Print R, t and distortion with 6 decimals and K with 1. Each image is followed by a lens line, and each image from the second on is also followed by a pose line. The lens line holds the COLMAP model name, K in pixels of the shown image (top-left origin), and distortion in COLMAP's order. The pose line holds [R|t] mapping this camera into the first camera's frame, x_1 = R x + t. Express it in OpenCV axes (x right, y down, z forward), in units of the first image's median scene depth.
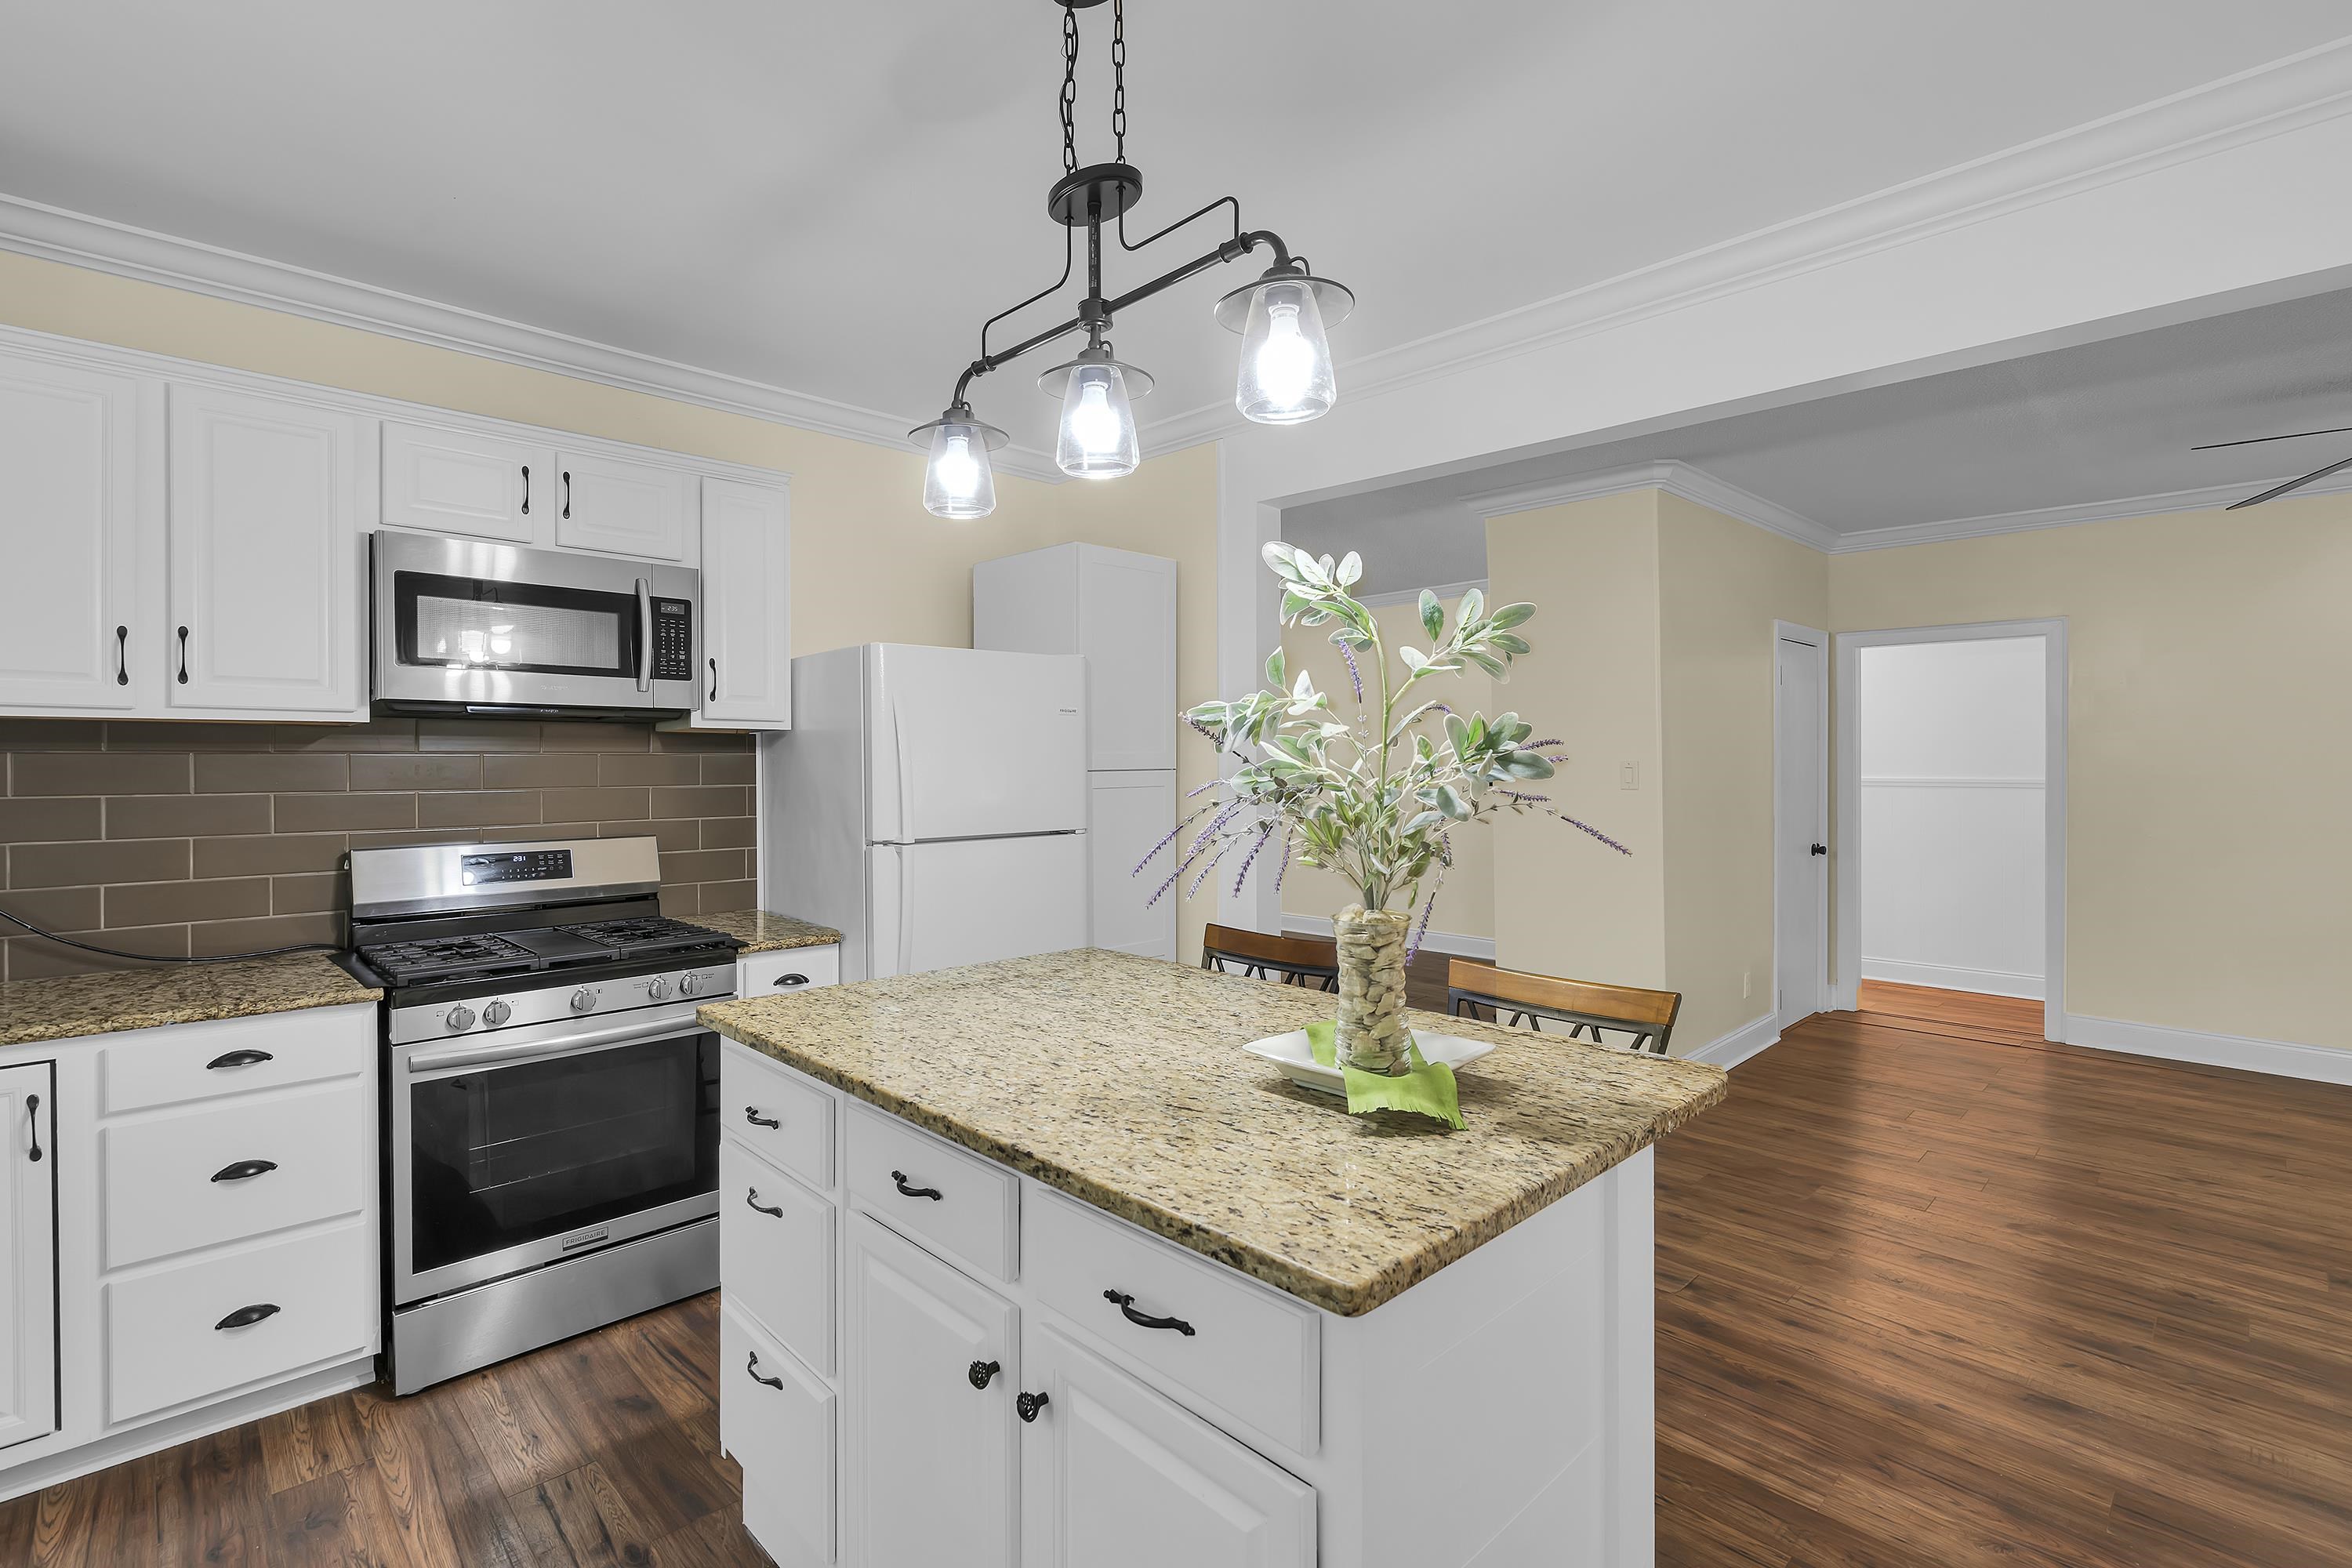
lens RADIAL K [[1068.5, 0, 1176.7], [0, 1068.5, 773.6], [0, 0, 1]] dist [-0.012451, 0.004814]
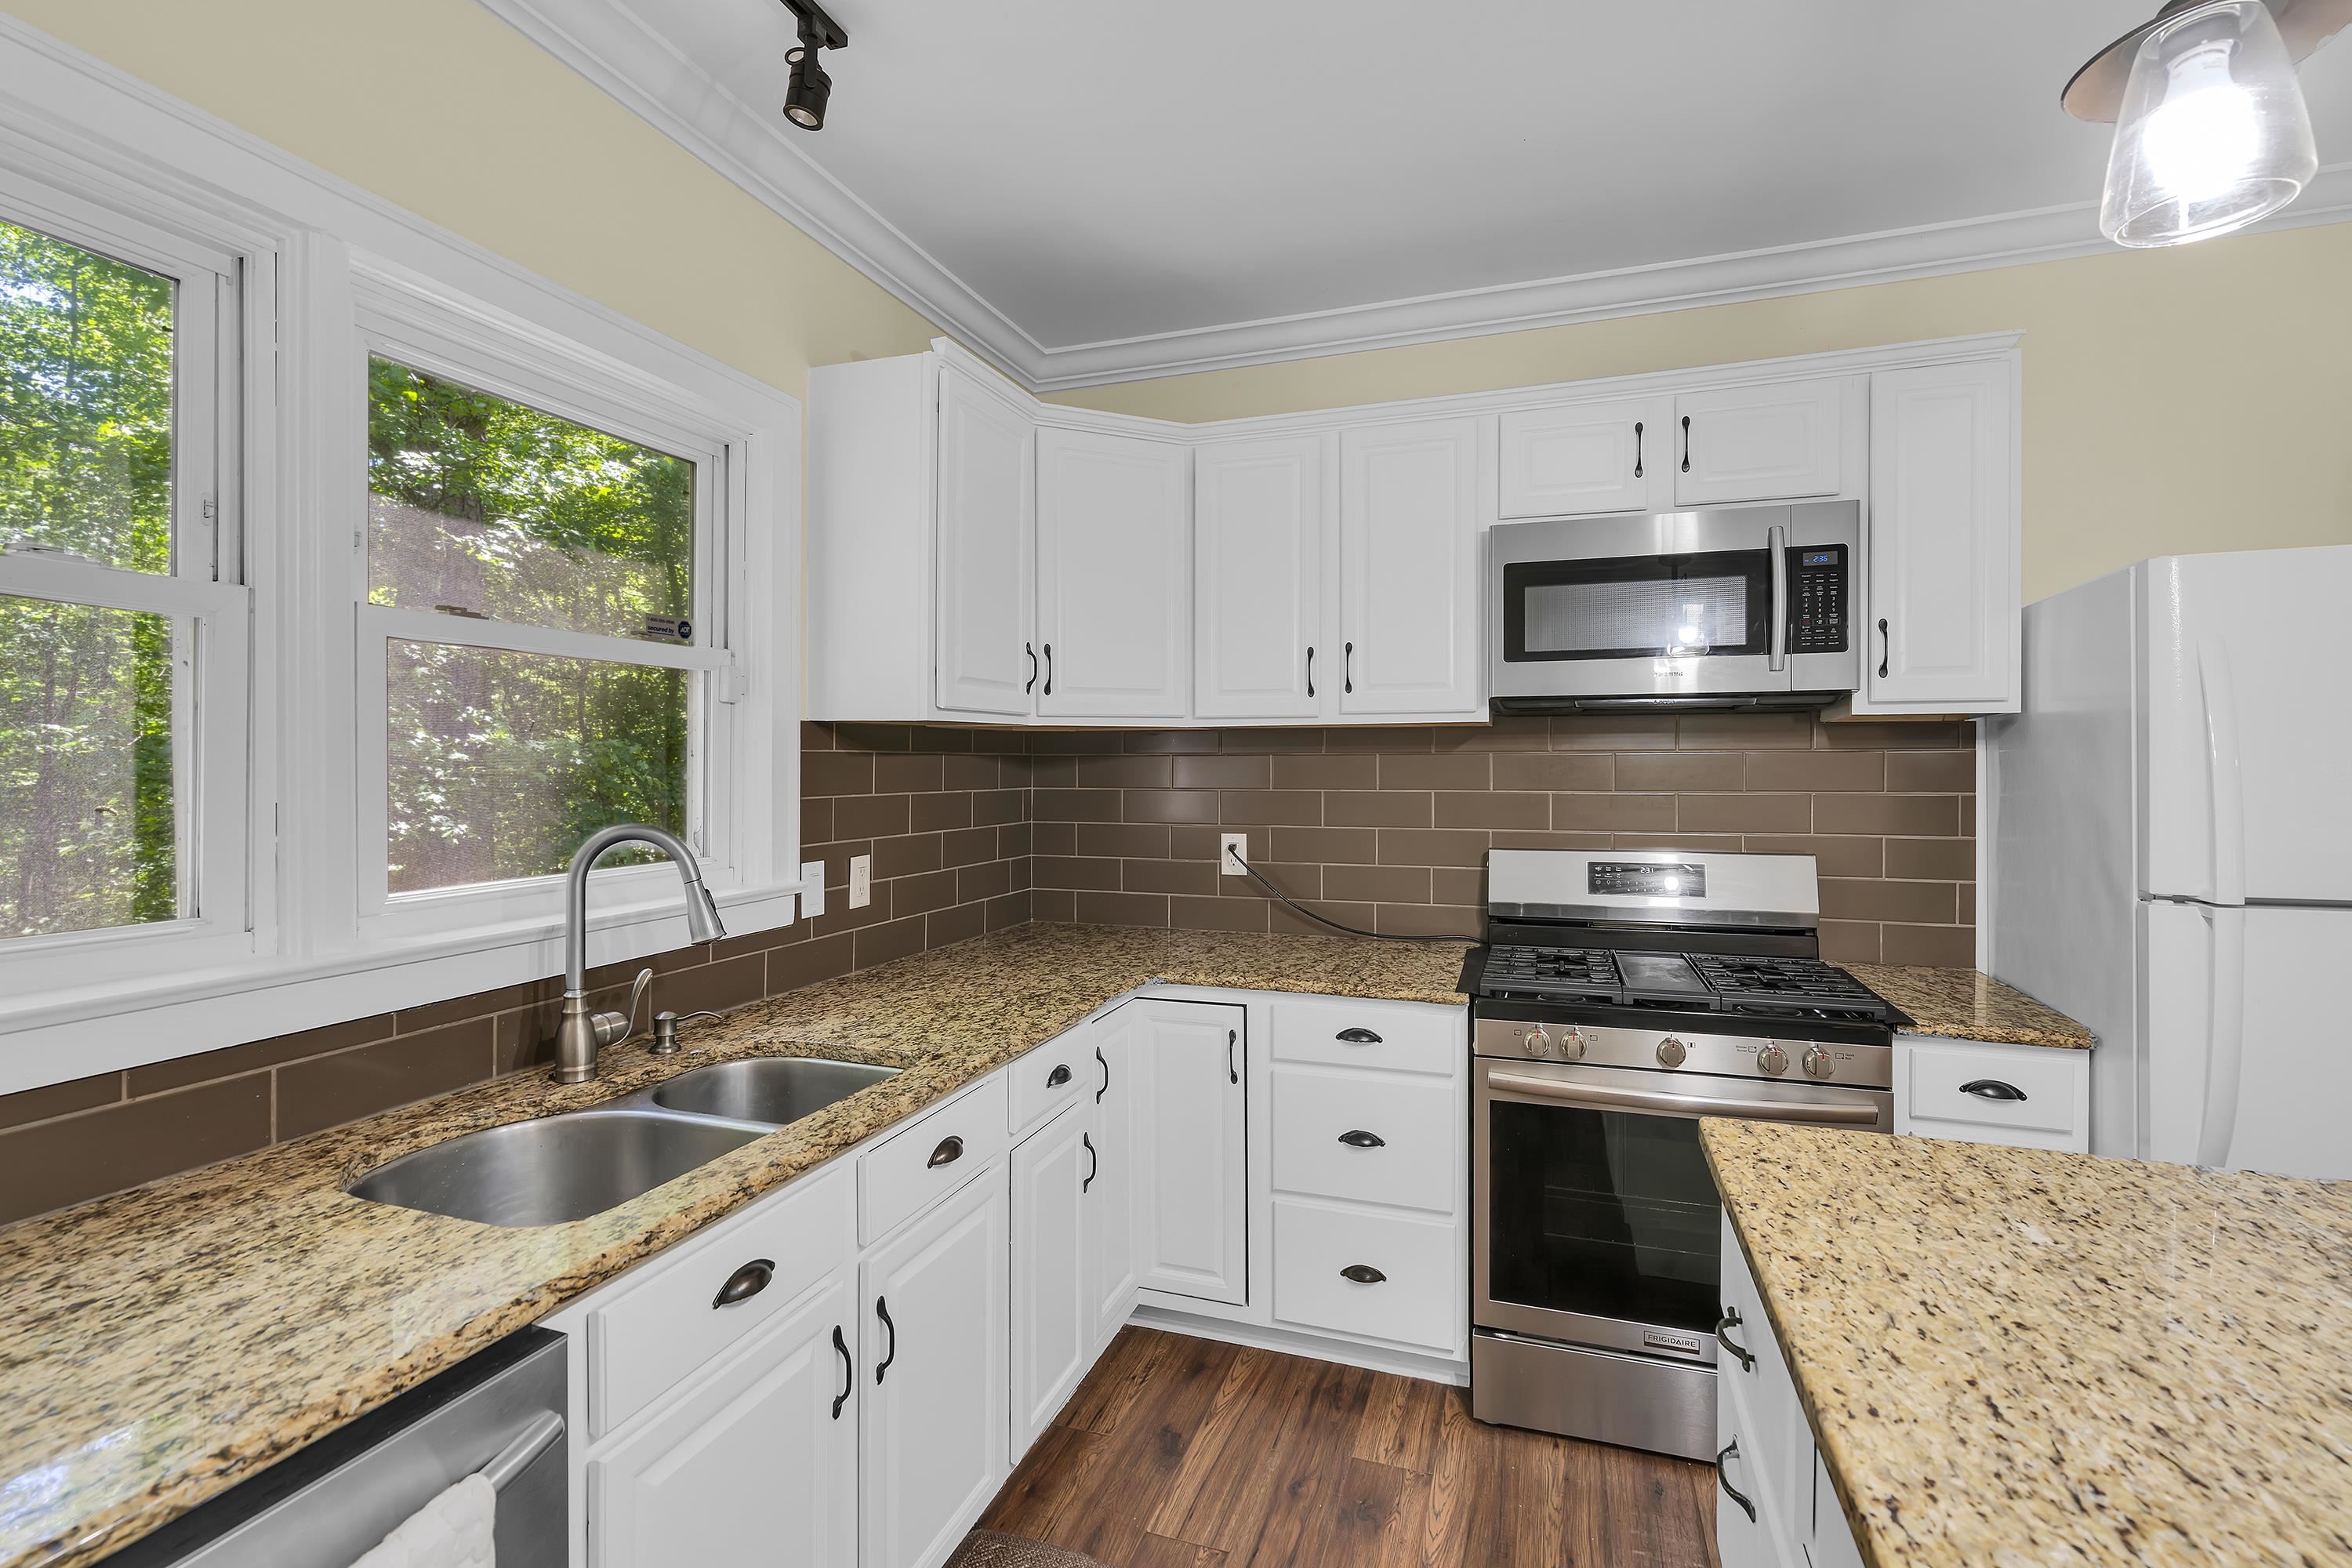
lens RADIAL K [[1068.5, 0, 1176.7], [0, 1068.5, 773.6], [0, 0, 1]] dist [-0.012451, 0.004814]
pose [[0.431357, 0.008672, -0.902140, 0.015742], [-0.007222, 0.999955, 0.006159, -0.003863], [0.902152, 0.003858, 0.431400, 0.307910]]
